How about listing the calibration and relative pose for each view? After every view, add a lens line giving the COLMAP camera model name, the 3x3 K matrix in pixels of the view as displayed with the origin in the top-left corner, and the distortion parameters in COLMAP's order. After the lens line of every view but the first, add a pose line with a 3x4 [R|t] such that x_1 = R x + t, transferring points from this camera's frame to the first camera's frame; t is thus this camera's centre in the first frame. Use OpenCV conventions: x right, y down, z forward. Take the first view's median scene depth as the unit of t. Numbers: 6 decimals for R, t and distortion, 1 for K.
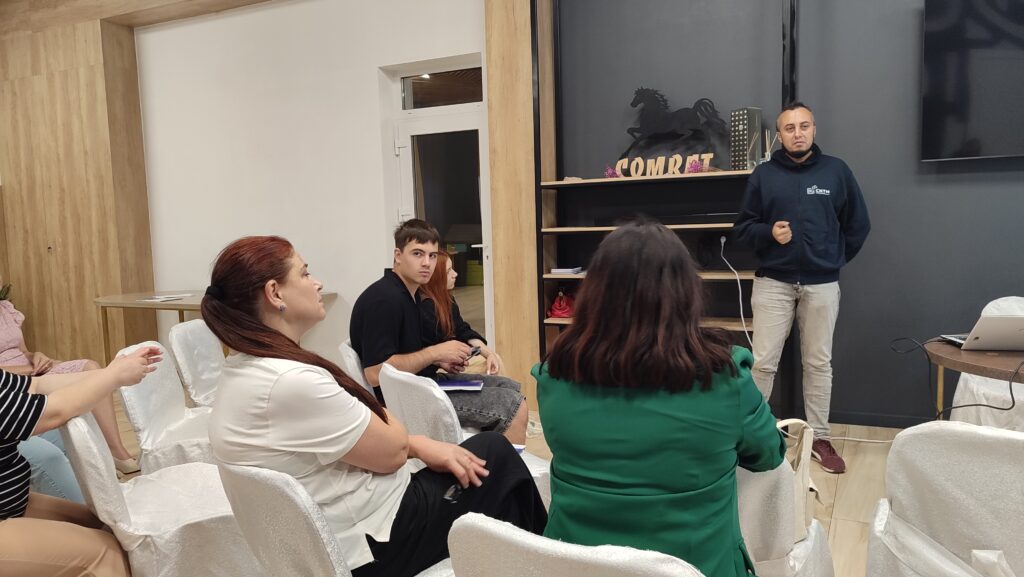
lens RADIAL K [[758.1, 0, 512.0], [0, 758.1, 288.5], [0, 0, 1]] dist [0.027546, 0.003186]
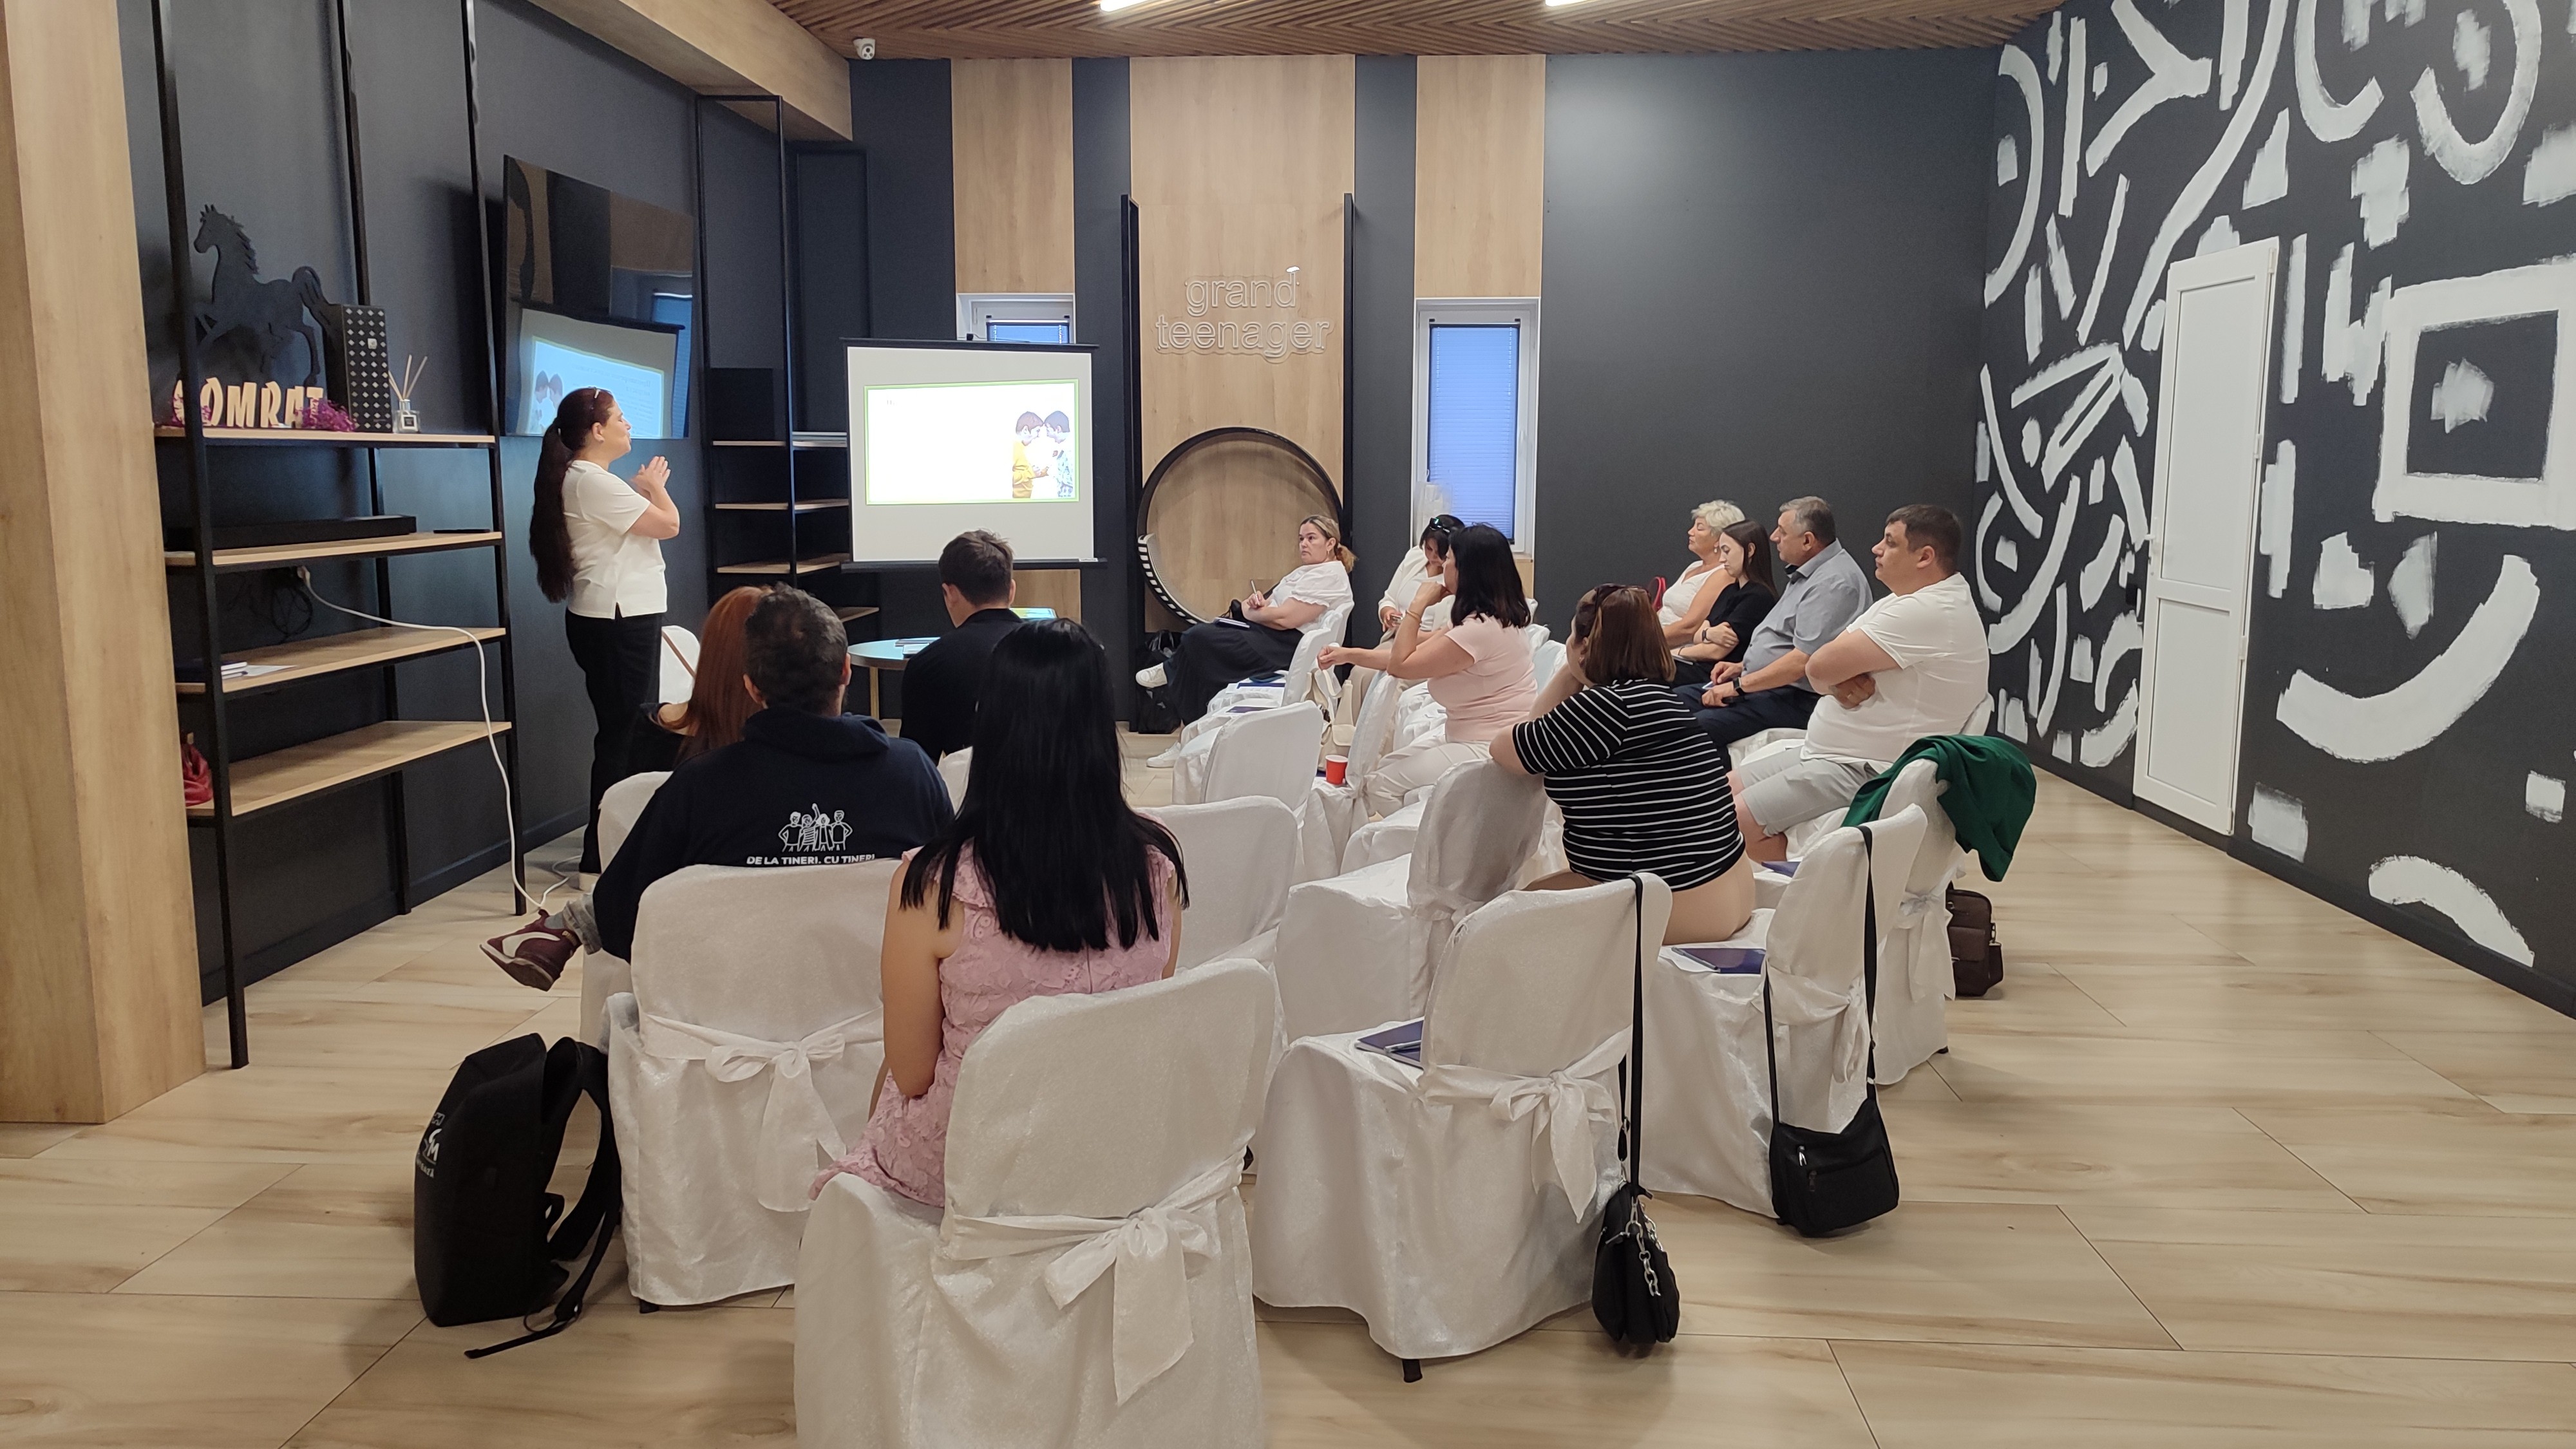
lens RADIAL K [[1903.8, 0, 1288.0], [0, 1903.8, 724.5], [0, 0, 1]] dist [0.069320, -0.004786]
pose [[-0.386327, -0.091855, 0.917777, -1.038840], [0.100394, 0.984930, 0.140836, -0.081170], [-0.916882, 0.146548, -0.371283, 0.904954]]
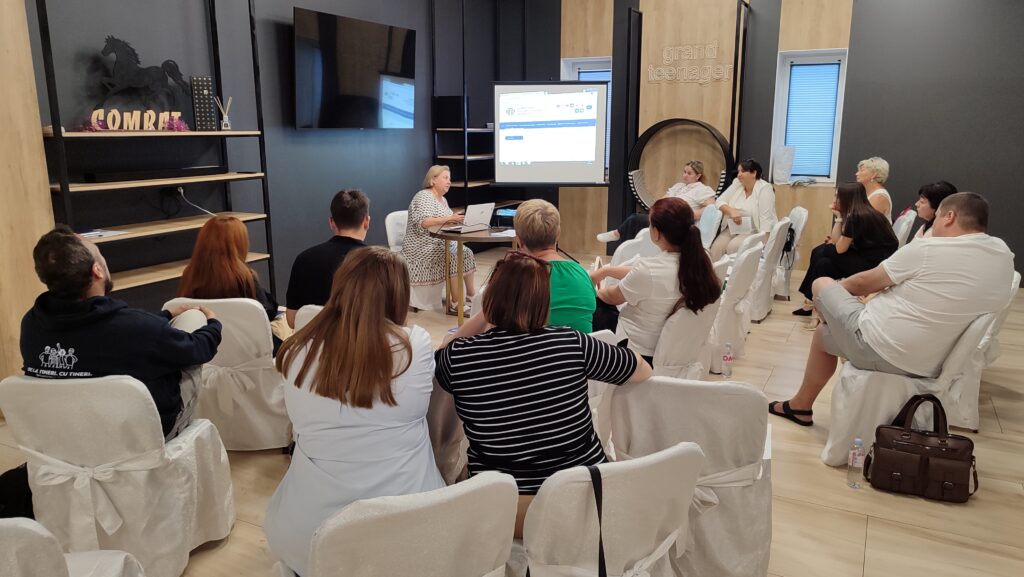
lens RADIAL K [[751.5, 0, 512.0], [0, 751.5, 288.5], [0, 0, 1]] dist [-0.001552, 0.002838]
pose [[0.016905, -0.171084, 0.985111, -0.817608], [0.099908, 0.980610, 0.168588, -0.061513], [-0.994853, 0.095571, 0.033670, 0.498183]]
